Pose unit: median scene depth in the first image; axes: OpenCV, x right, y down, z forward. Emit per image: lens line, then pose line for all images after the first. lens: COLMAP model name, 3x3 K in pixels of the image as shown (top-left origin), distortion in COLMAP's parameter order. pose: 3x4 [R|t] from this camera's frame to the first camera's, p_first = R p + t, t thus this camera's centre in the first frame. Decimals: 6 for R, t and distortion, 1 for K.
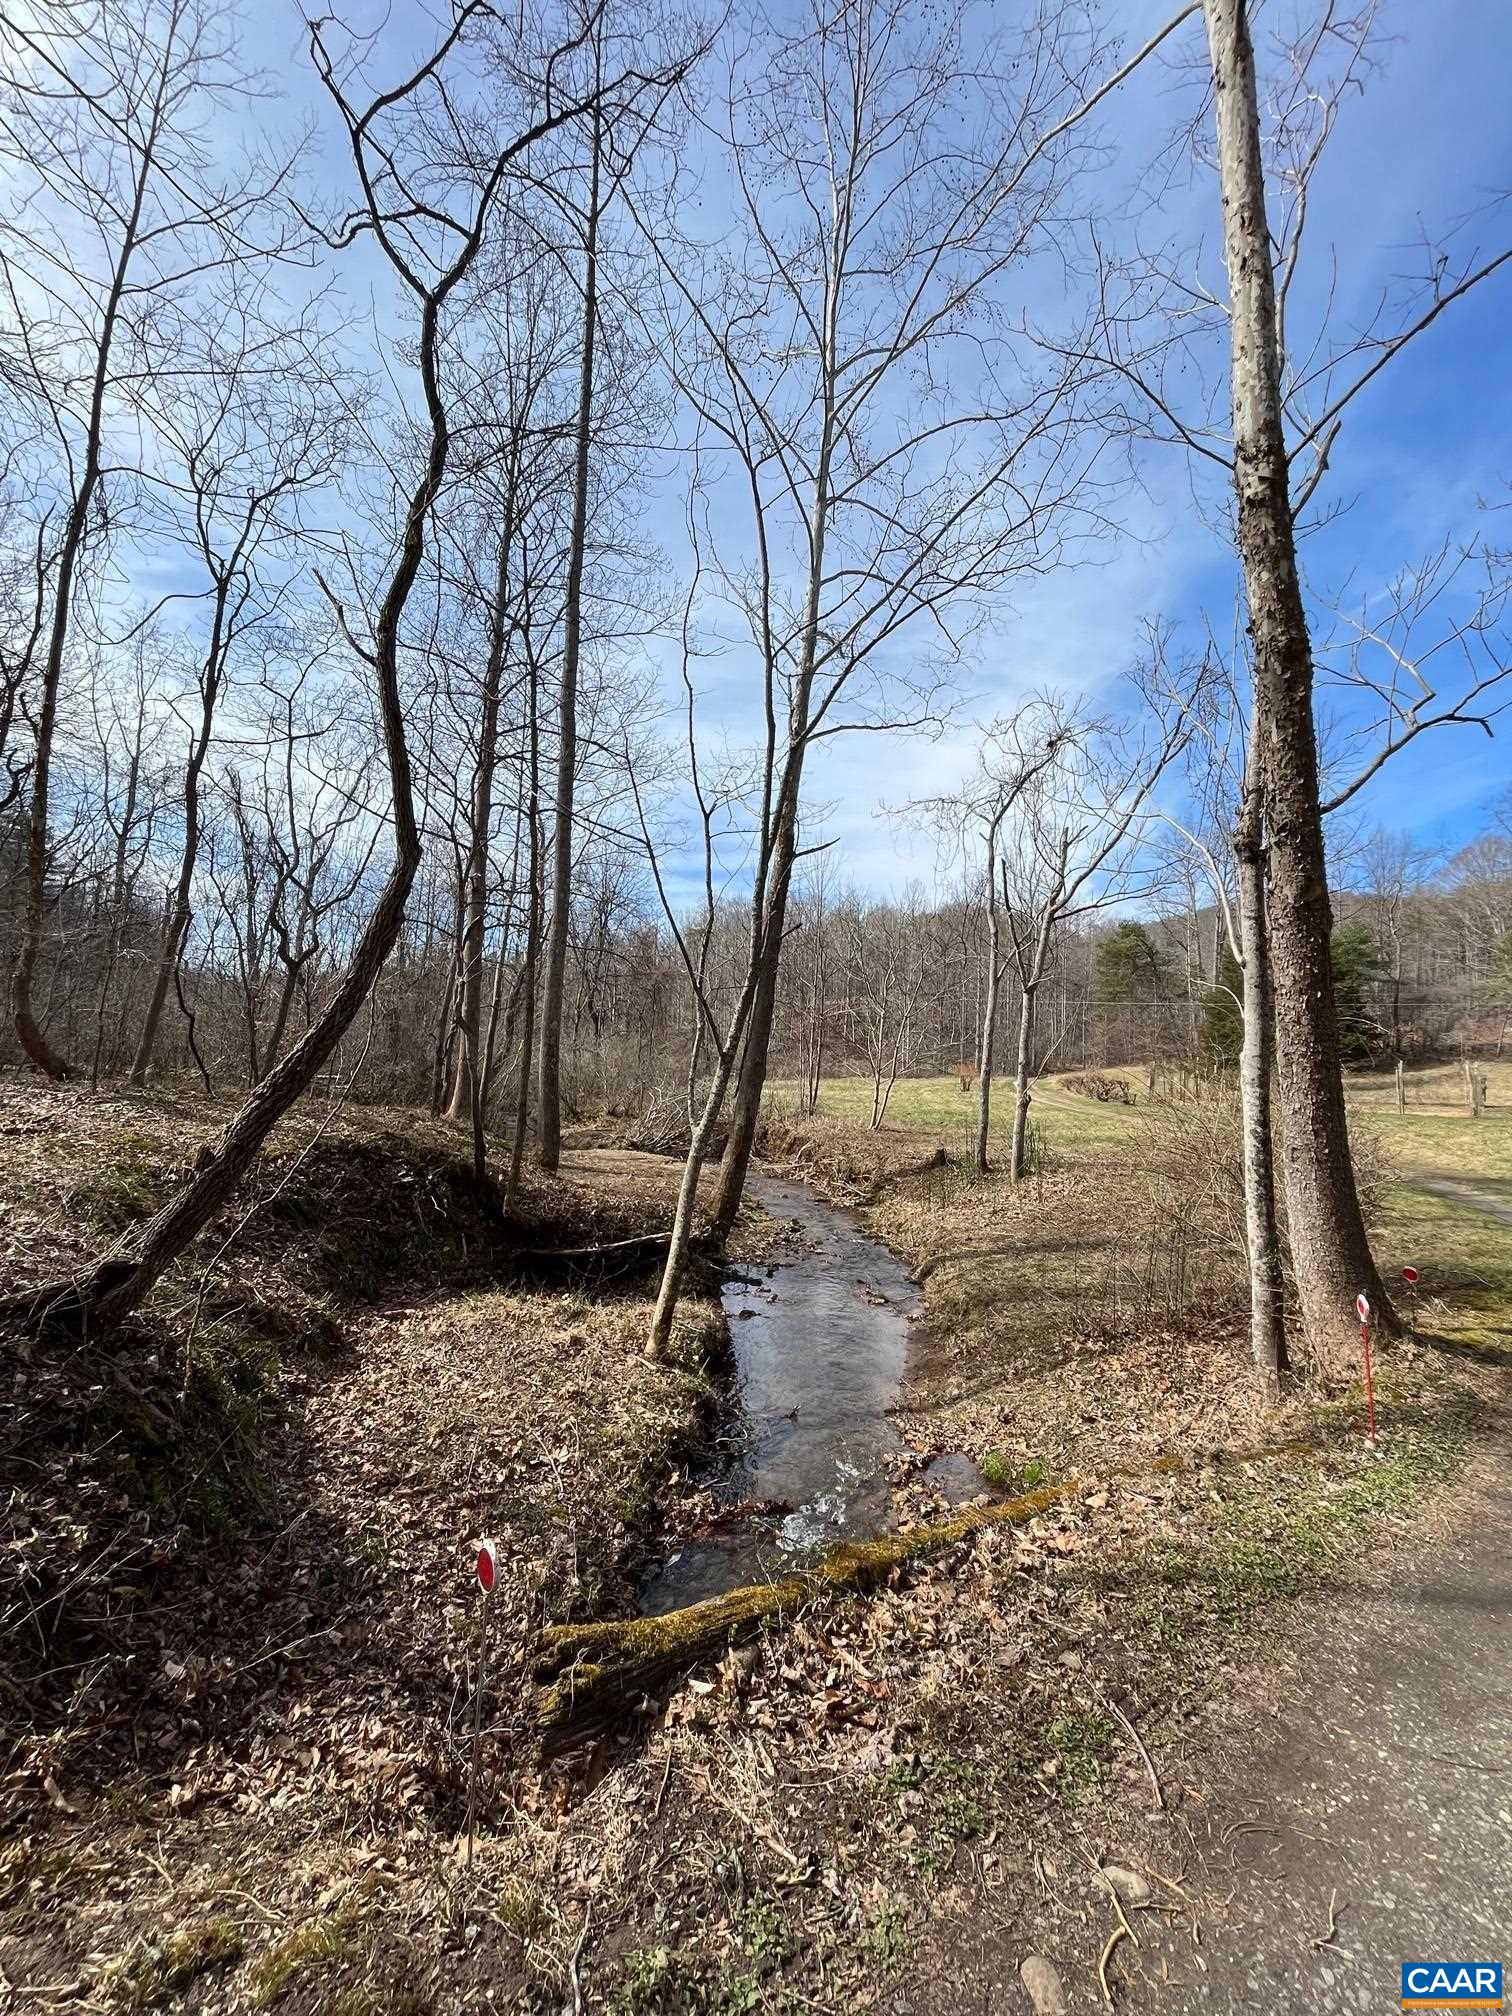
lens RADIAL K [[809.4, 0, 757.9], [0, 809.4, 1003.7], [0, 0, 1]] dist [0.000076, -0.000556]
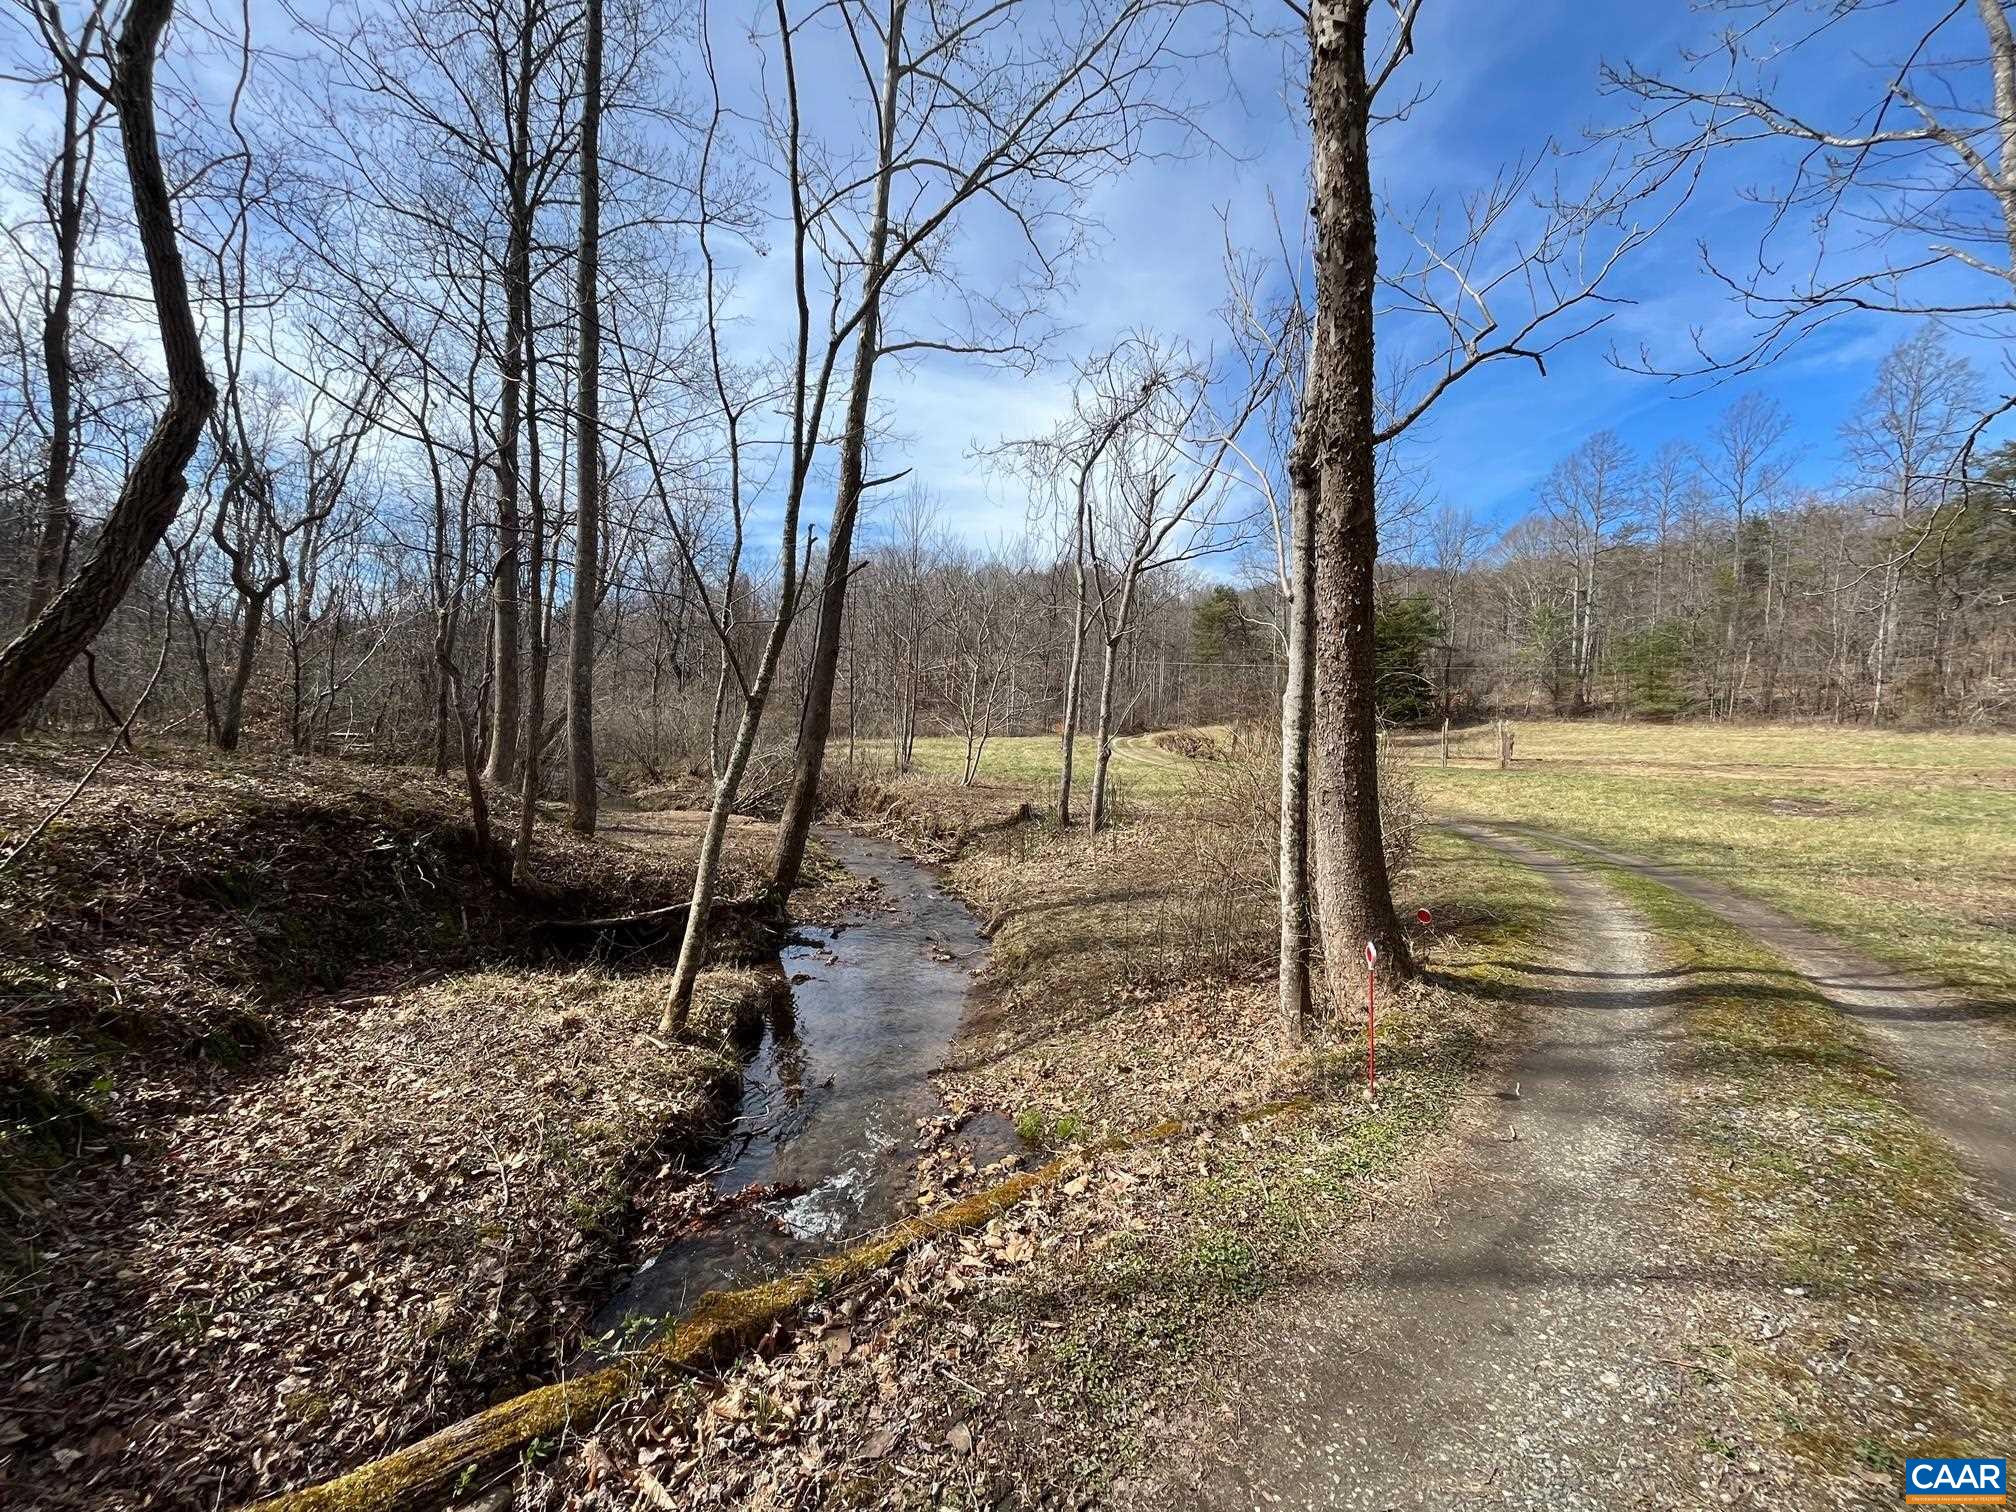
lens RADIAL K [[809.4, 0, 1006.8], [0, 809.4, 753.9], [0, 0, 1]] dist [0.000076, -0.000556]
pose [[0.985481, -0.005763, 0.169690, 0.104196], [-0.013104, 0.993861, 0.109857, 0.028209], [-0.169282, -0.110486, 0.979355, 0.107427]]
